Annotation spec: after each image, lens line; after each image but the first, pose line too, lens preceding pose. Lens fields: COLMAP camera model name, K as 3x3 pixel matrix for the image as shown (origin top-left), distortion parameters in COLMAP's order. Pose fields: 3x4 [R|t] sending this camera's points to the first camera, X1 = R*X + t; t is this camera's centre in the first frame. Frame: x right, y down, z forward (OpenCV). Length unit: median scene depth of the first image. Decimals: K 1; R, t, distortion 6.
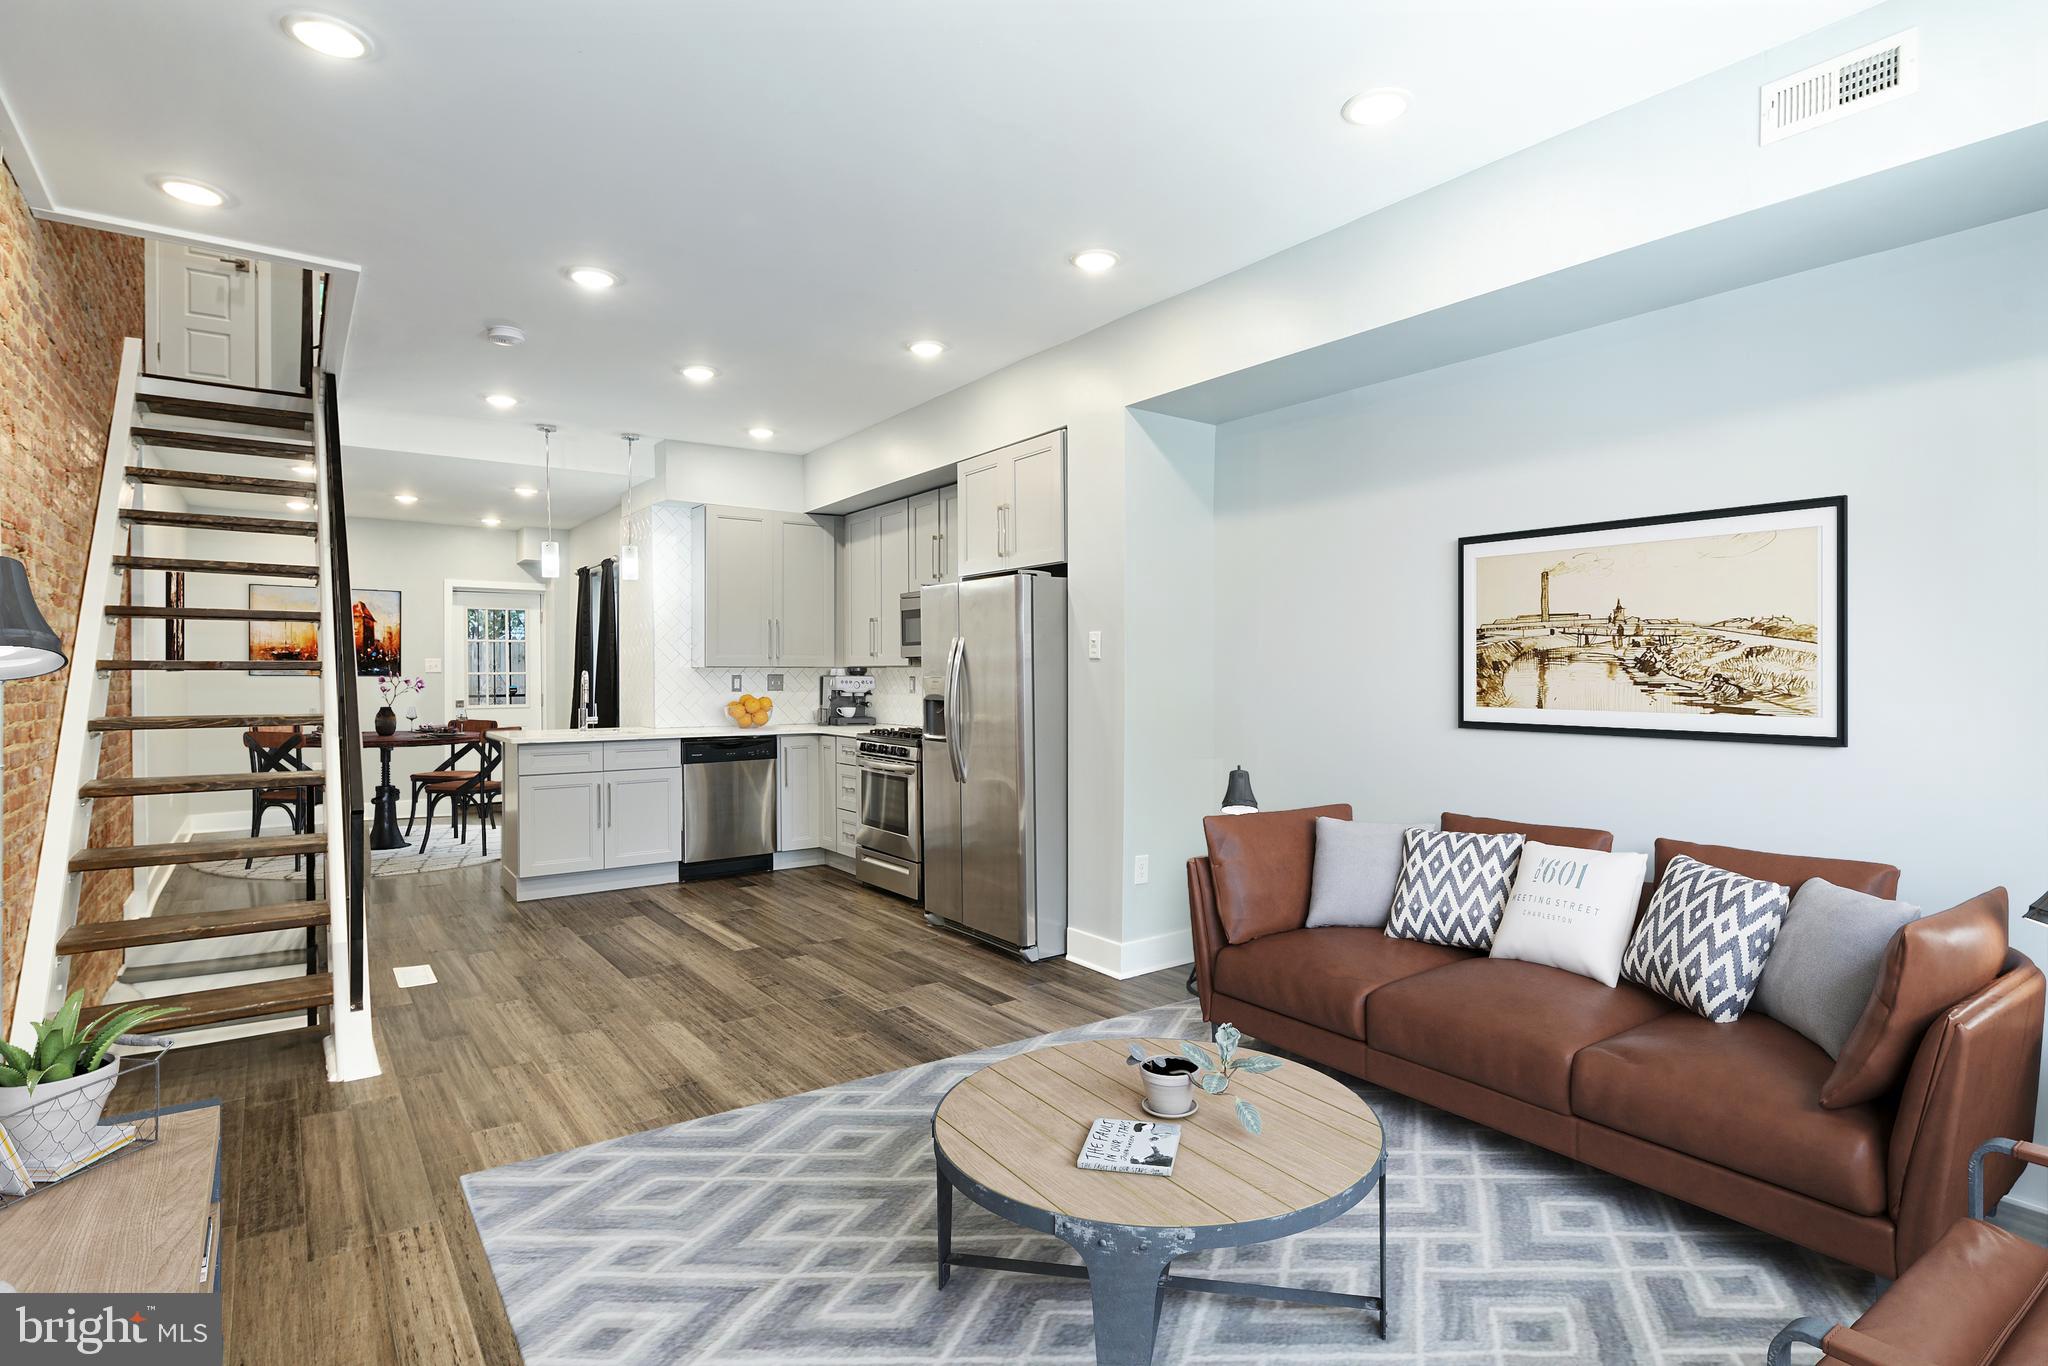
lens RADIAL K [[1014.4, 0, 1057.9], [0, 1014.4, 690.4], [0, 0, 1]] dist [0.000006, -0.000189]
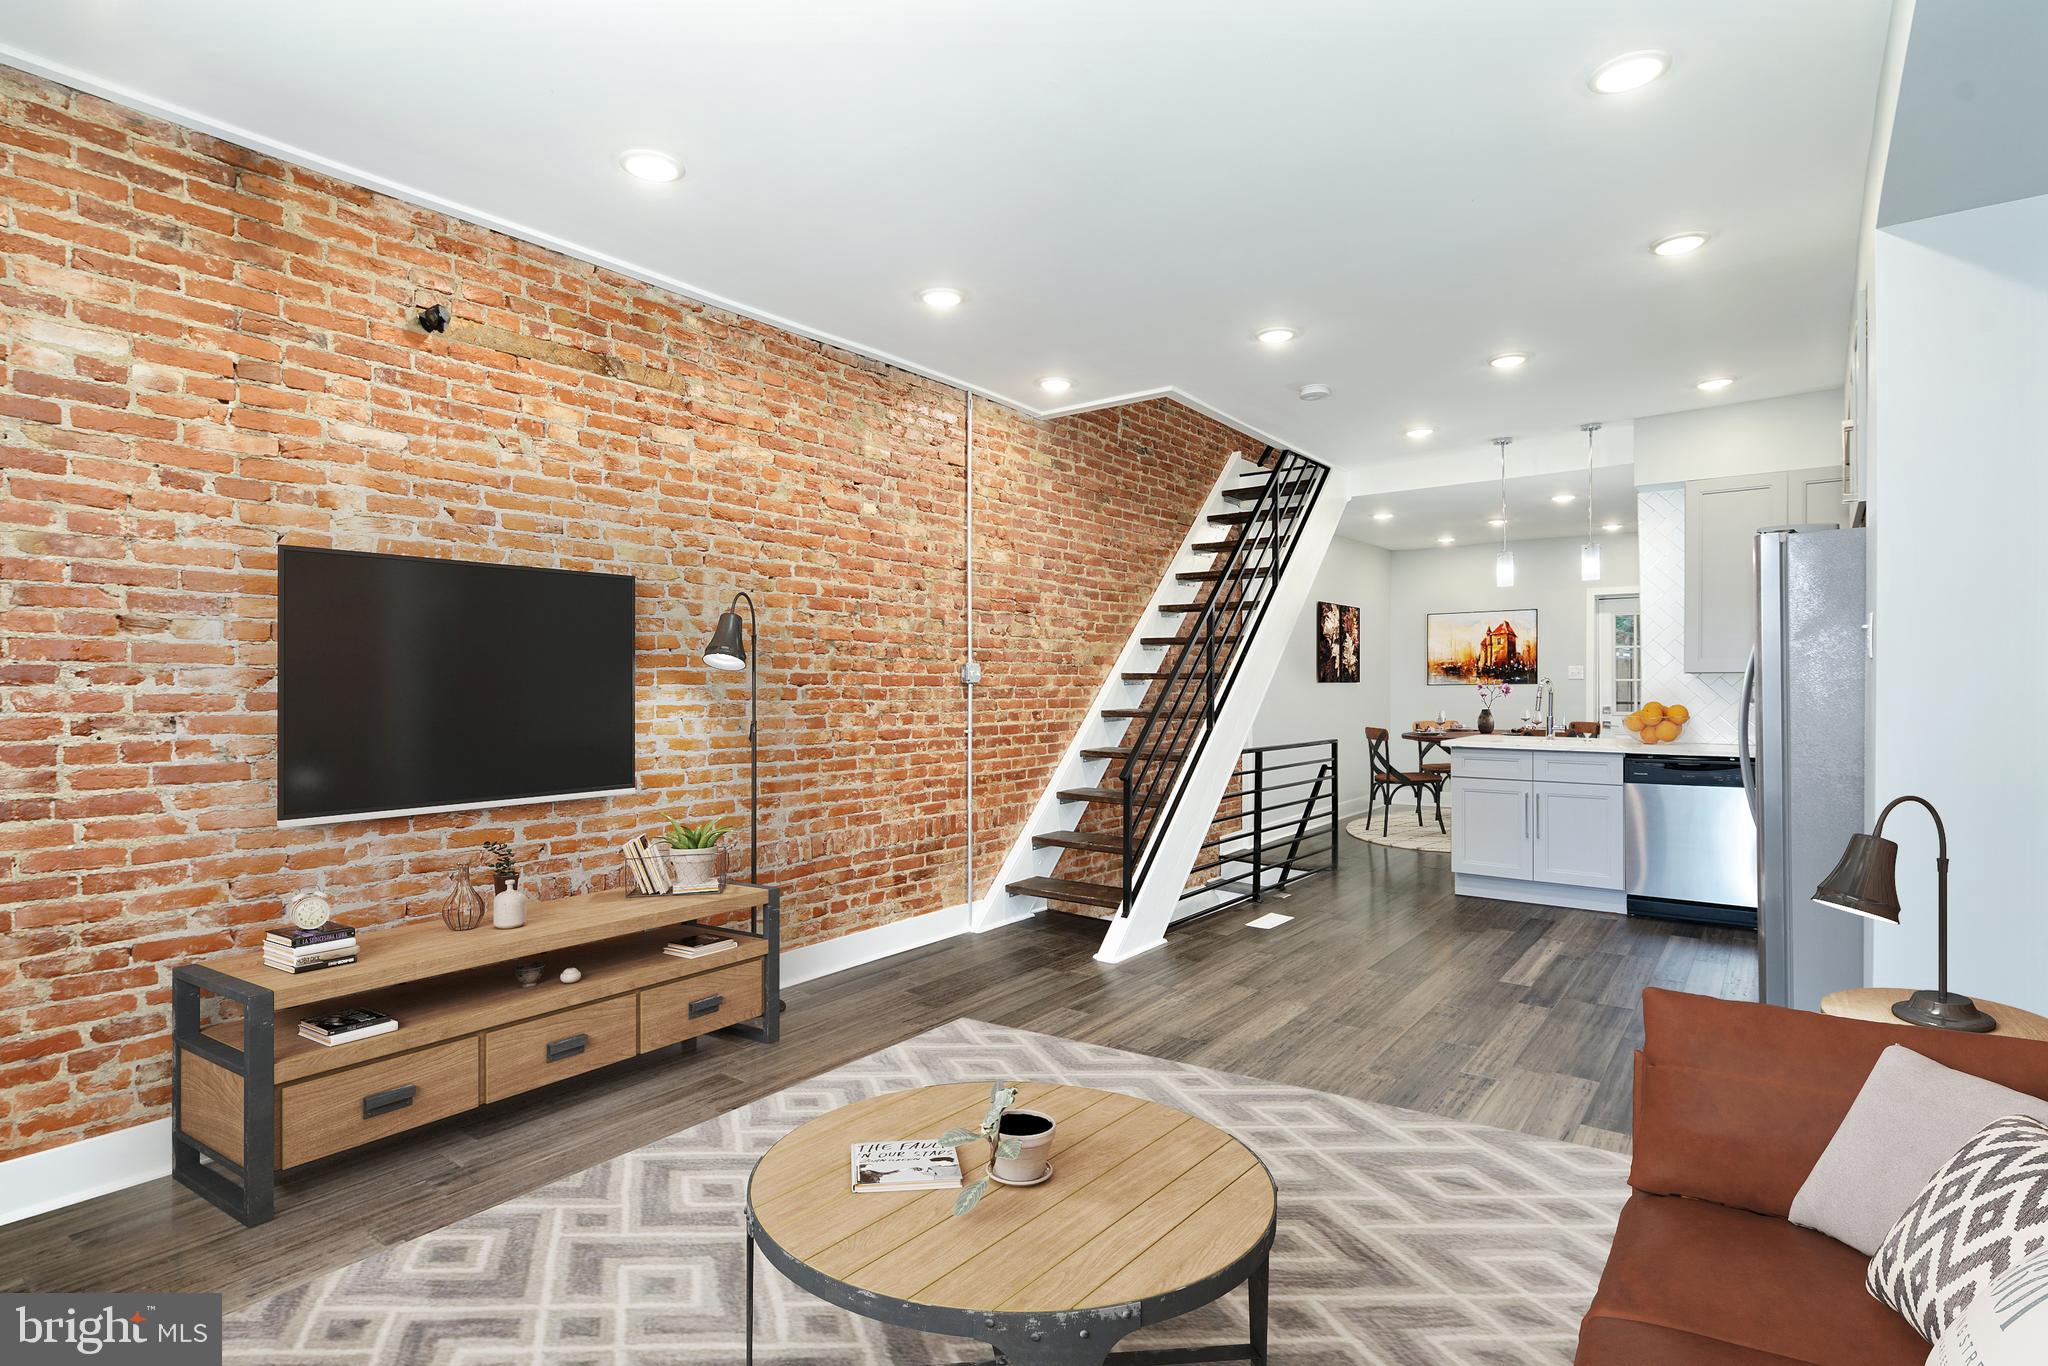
lens RADIAL K [[1014.4, 0, 1018.0], [0, 1014.4, 693.2], [0, 0, 1]] dist [0.000006, -0.000189]
pose [[0.263567, 0.009522, -0.964594, 0.490761], [-0.013237, 0.999893, 0.006253, -0.005320], [0.964550, 0.011120, 0.263665, 0.361596]]
